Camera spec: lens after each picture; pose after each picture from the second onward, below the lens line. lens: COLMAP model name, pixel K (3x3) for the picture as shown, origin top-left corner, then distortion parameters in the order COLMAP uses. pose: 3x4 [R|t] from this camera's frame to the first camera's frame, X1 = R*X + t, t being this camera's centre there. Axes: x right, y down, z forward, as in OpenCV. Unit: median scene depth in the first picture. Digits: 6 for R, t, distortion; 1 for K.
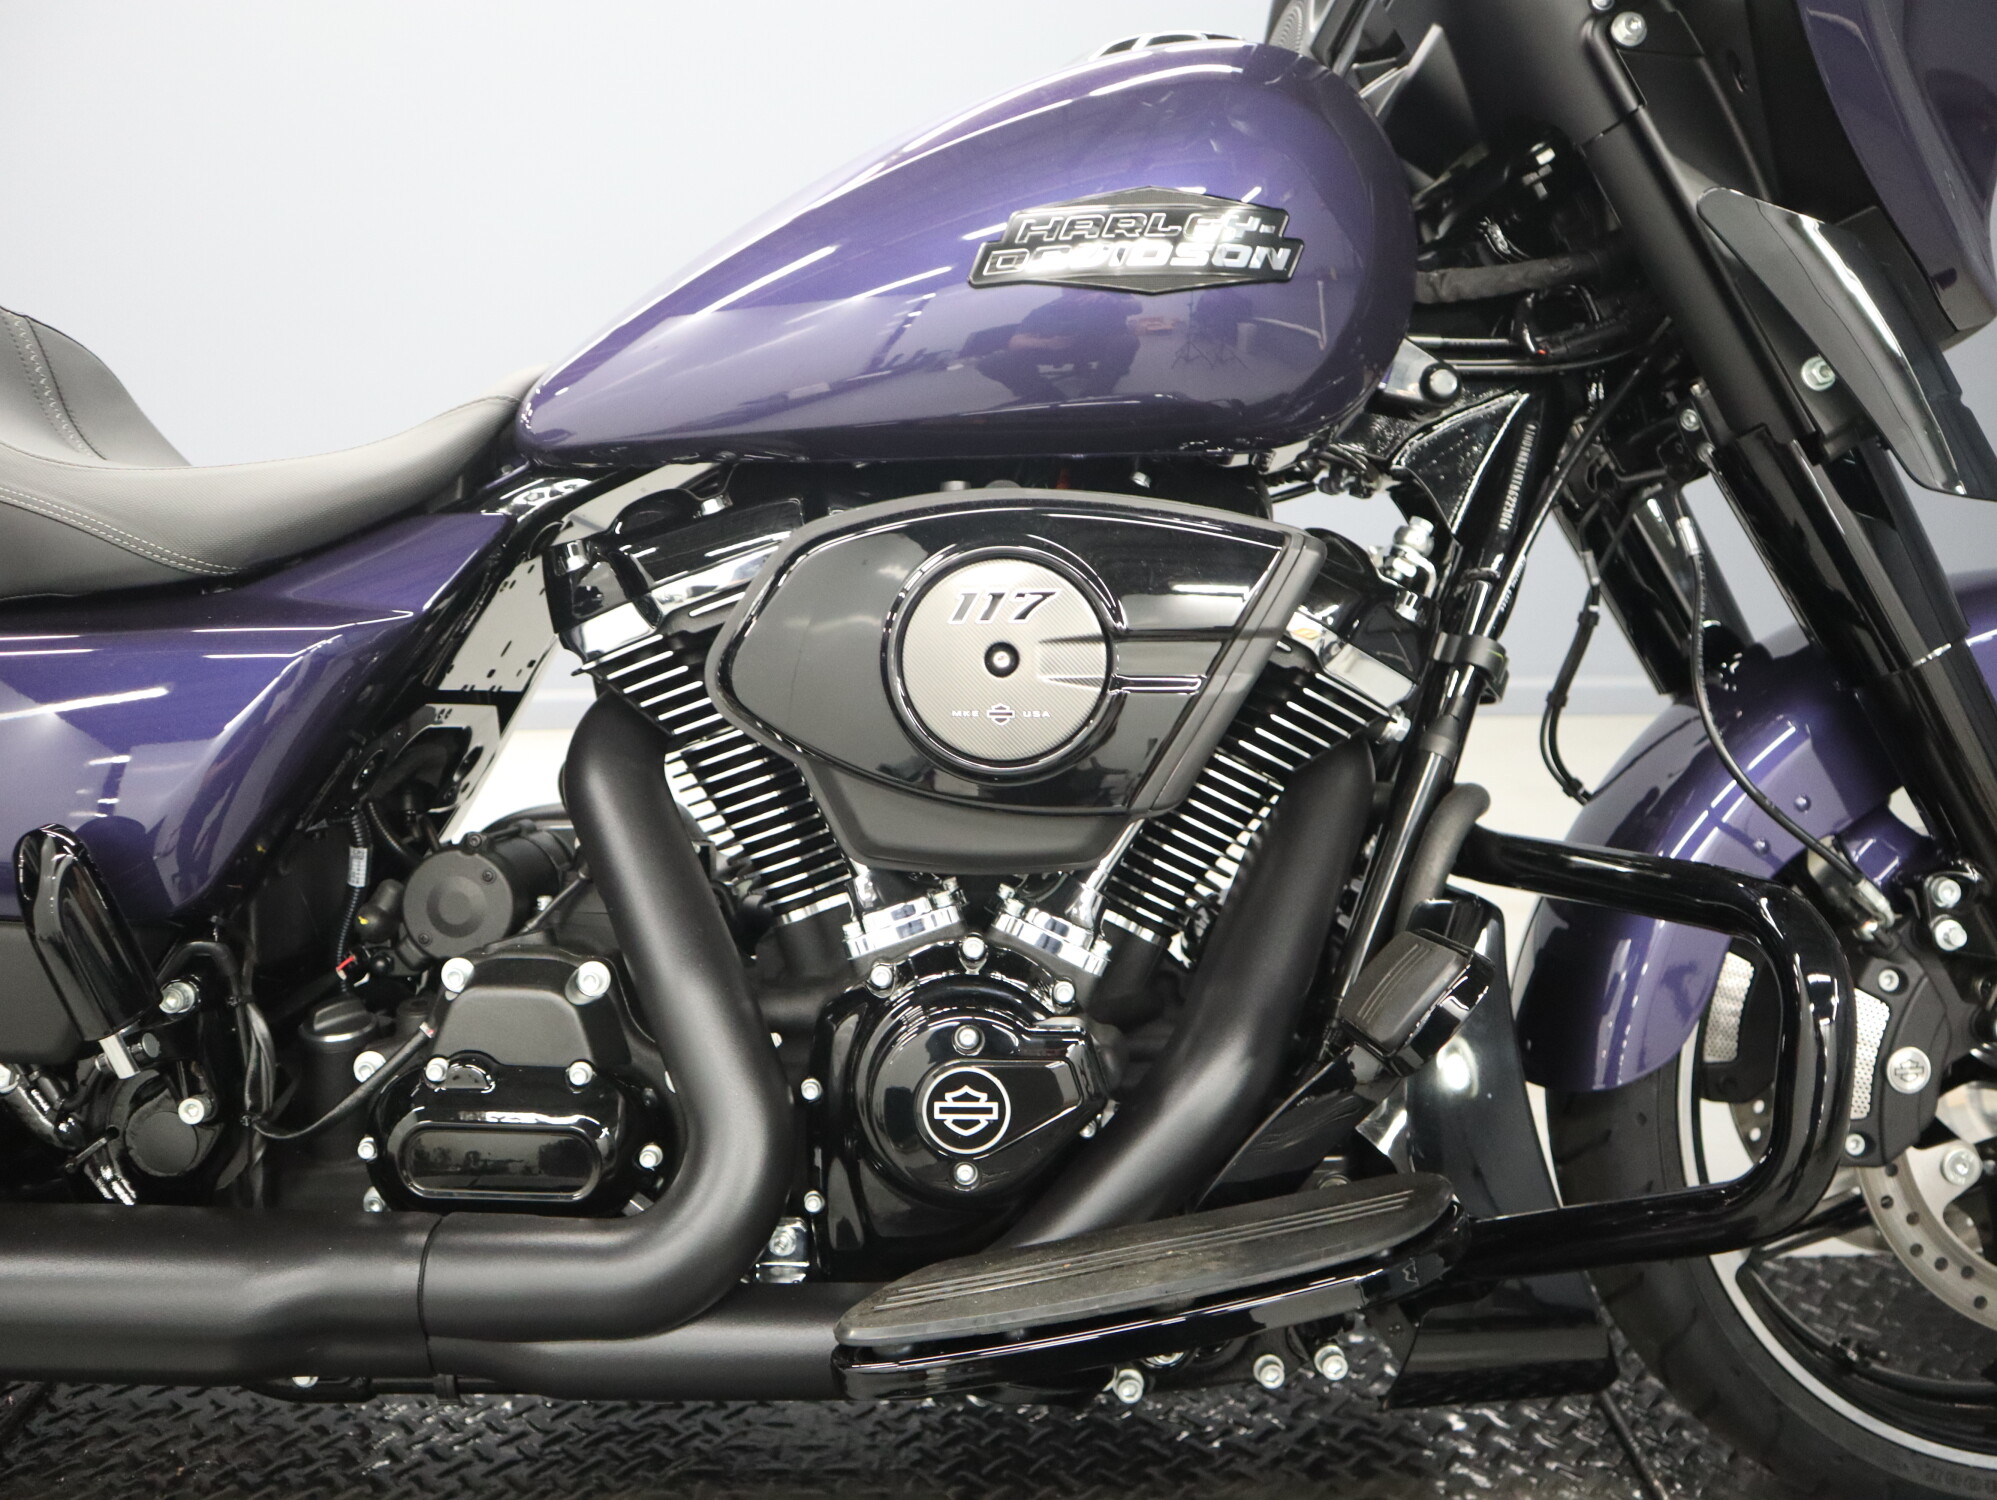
lens RADIAL K [[1563.6, 0, 997.7], [0, 1563.6, 757.2], [0, 0, 1]] dist [-0.122458, 0.075978]
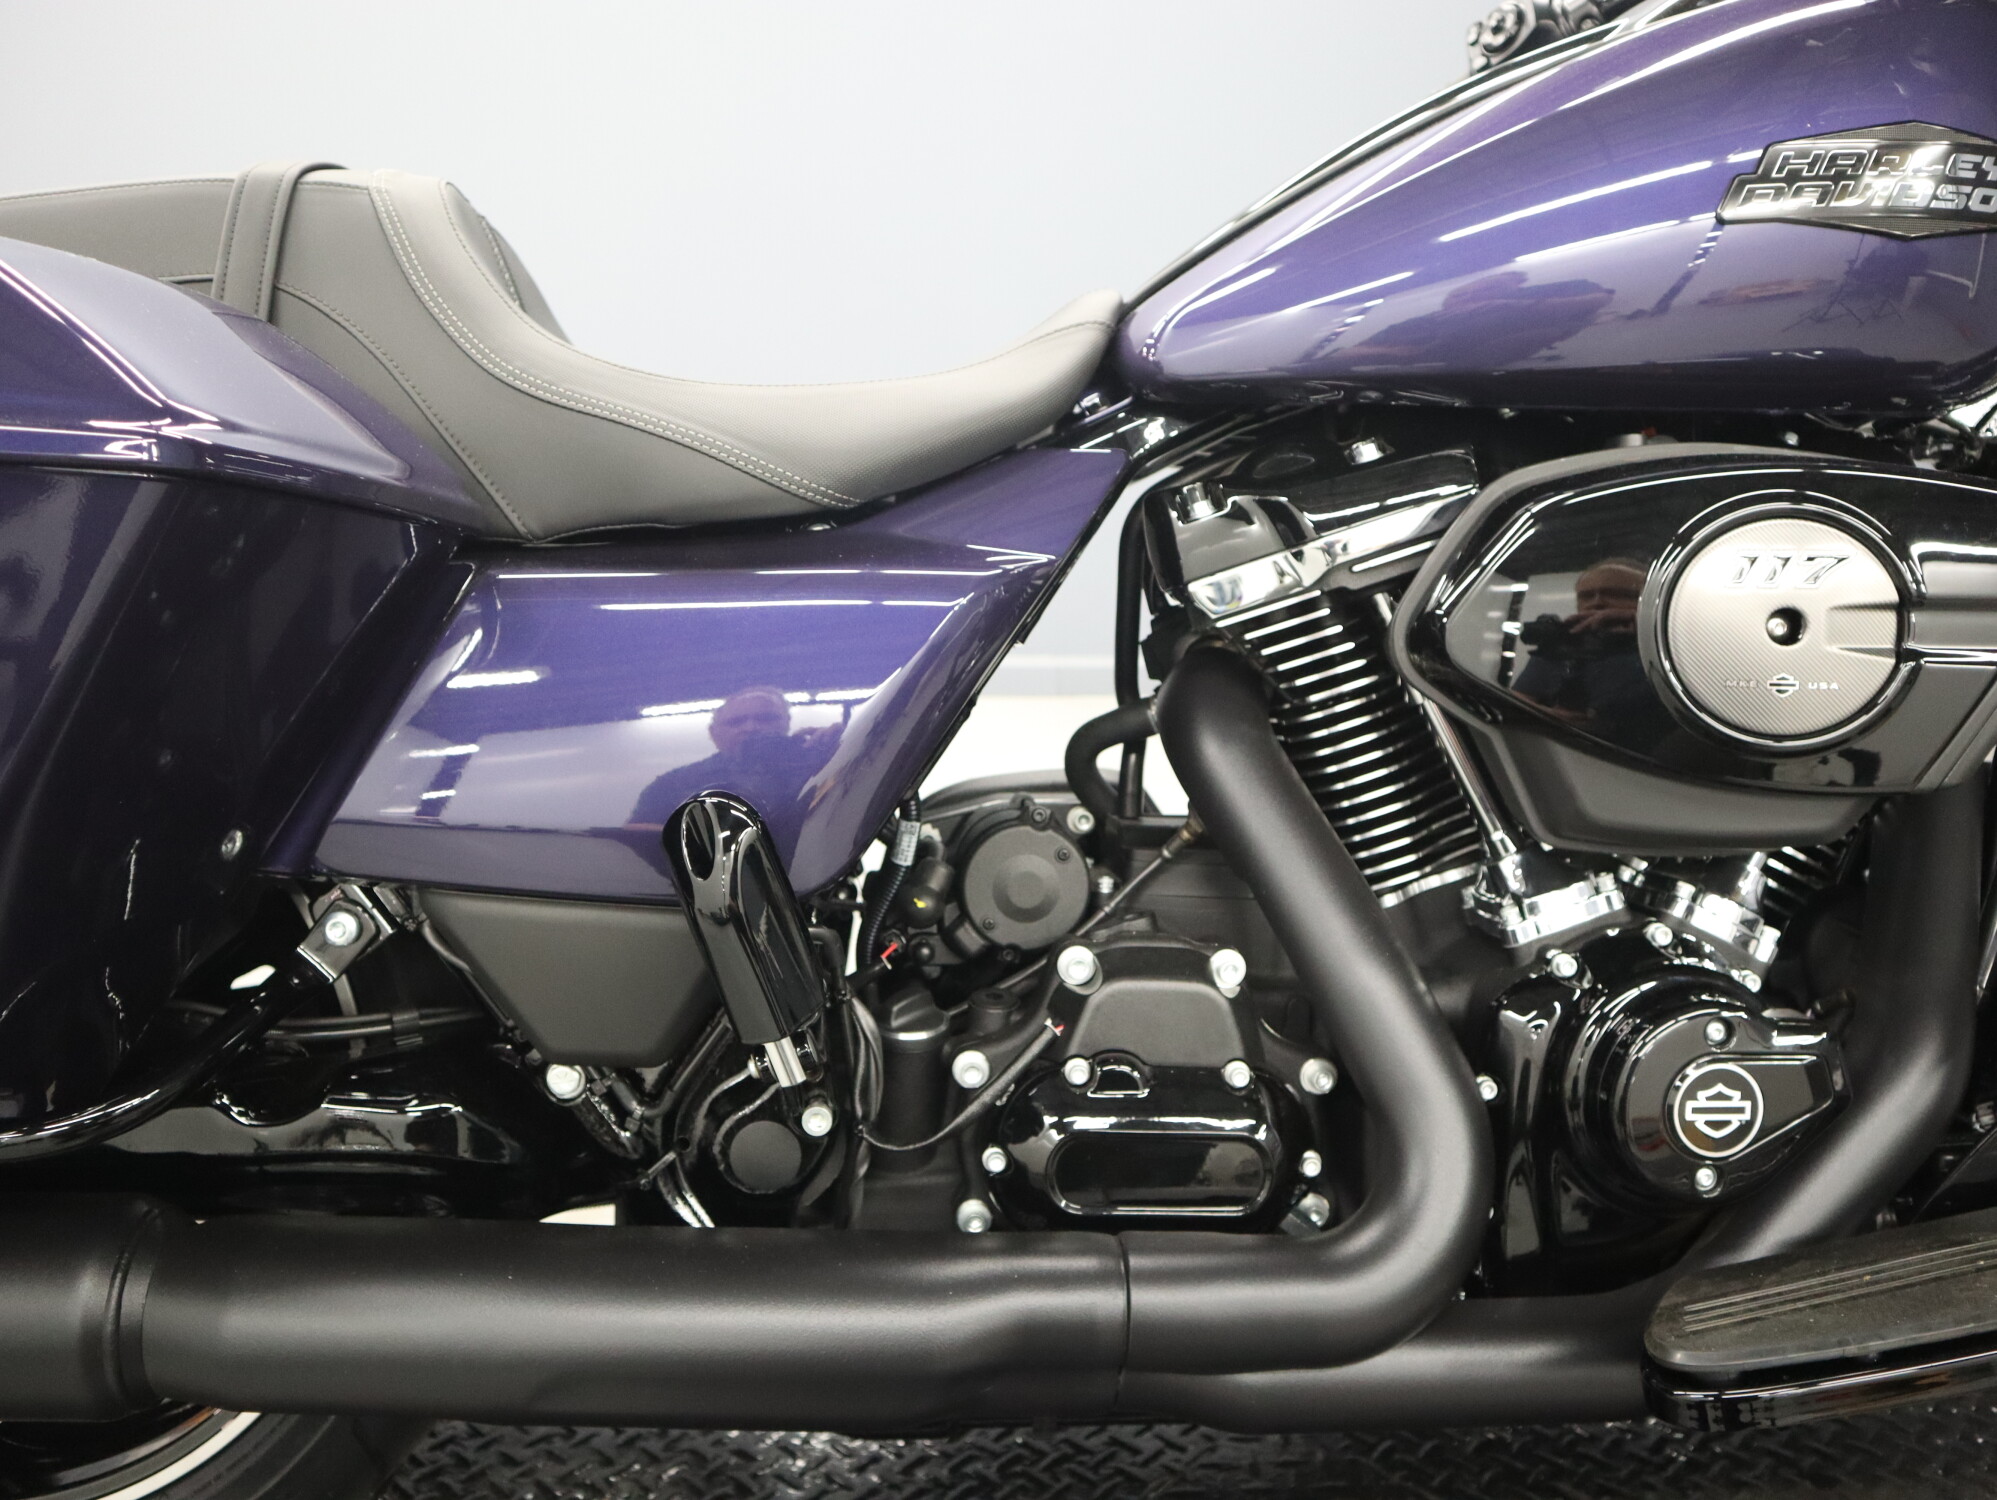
lens RADIAL K [[1563.6, 0, 992.3], [0, 1563.6, 755.0], [0, 0, 1]] dist [-0.122458, 0.075978]
pose [[0.999098, 0.014347, 0.039971, -0.442309], [-0.014965, 0.999773, 0.015185, 0.006642], [-0.039744, -0.015769, 0.999085, 0.100563]]
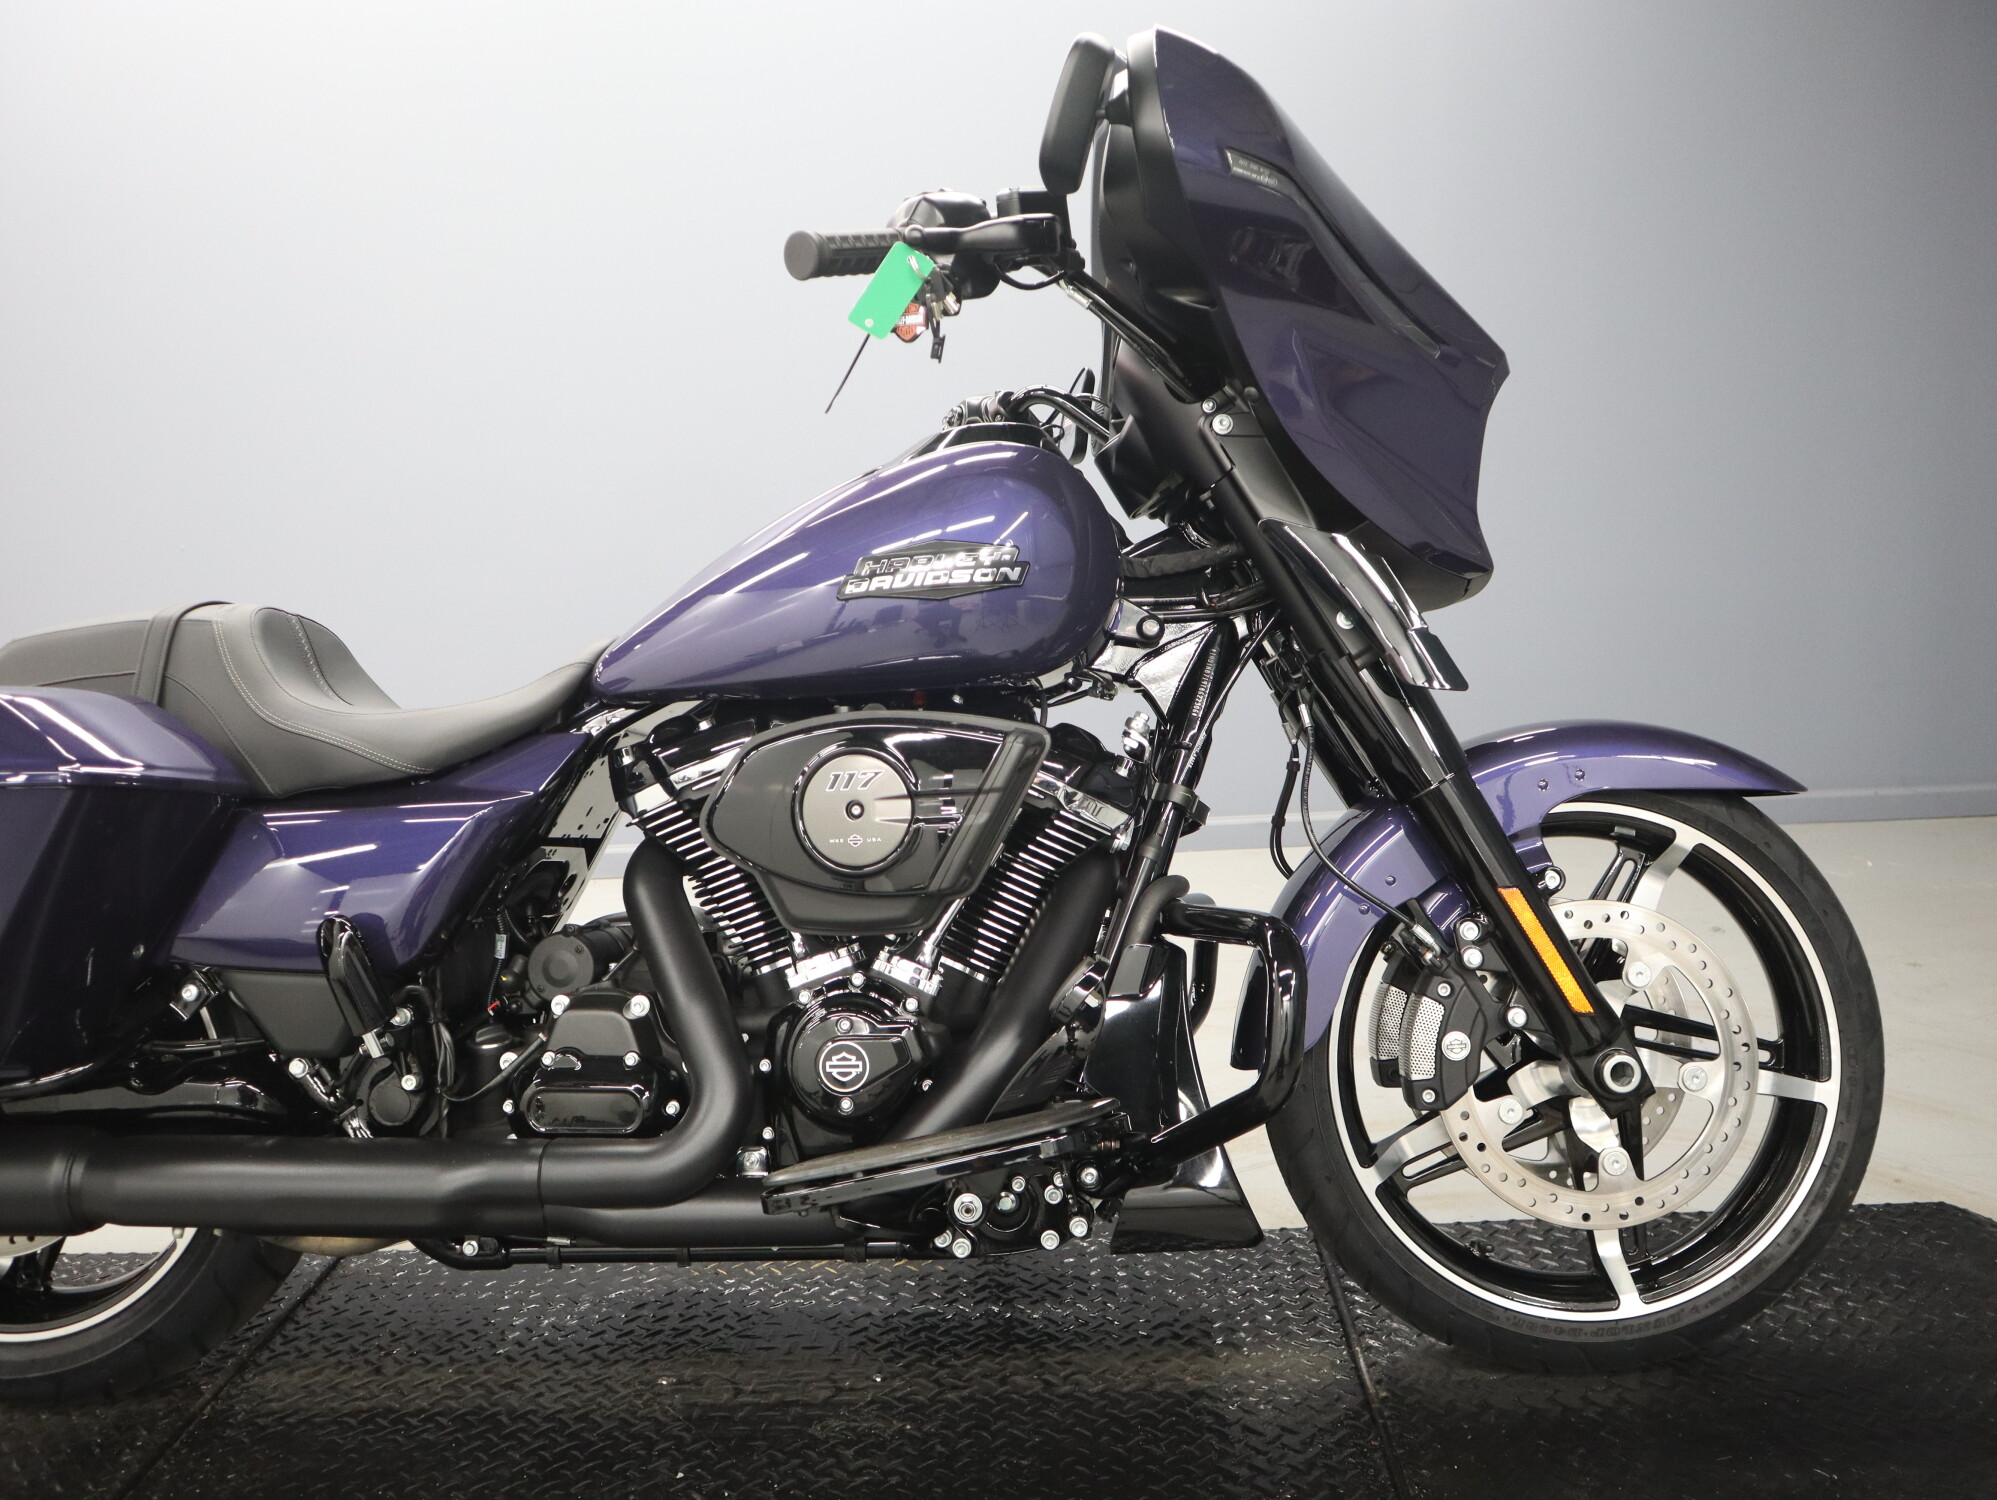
lens RADIAL K [[1563.6, 0, 992.2], [0, 1563.6, 744.4], [0, 0, 1]] dist [-0.122458, 0.075978]
pose [[0.997098, -0.037637, -0.066172, 0.247254], [0.030822, 0.994393, -0.101156, 0.043504], [0.069609, 0.098822, 0.992667, -0.685631]]
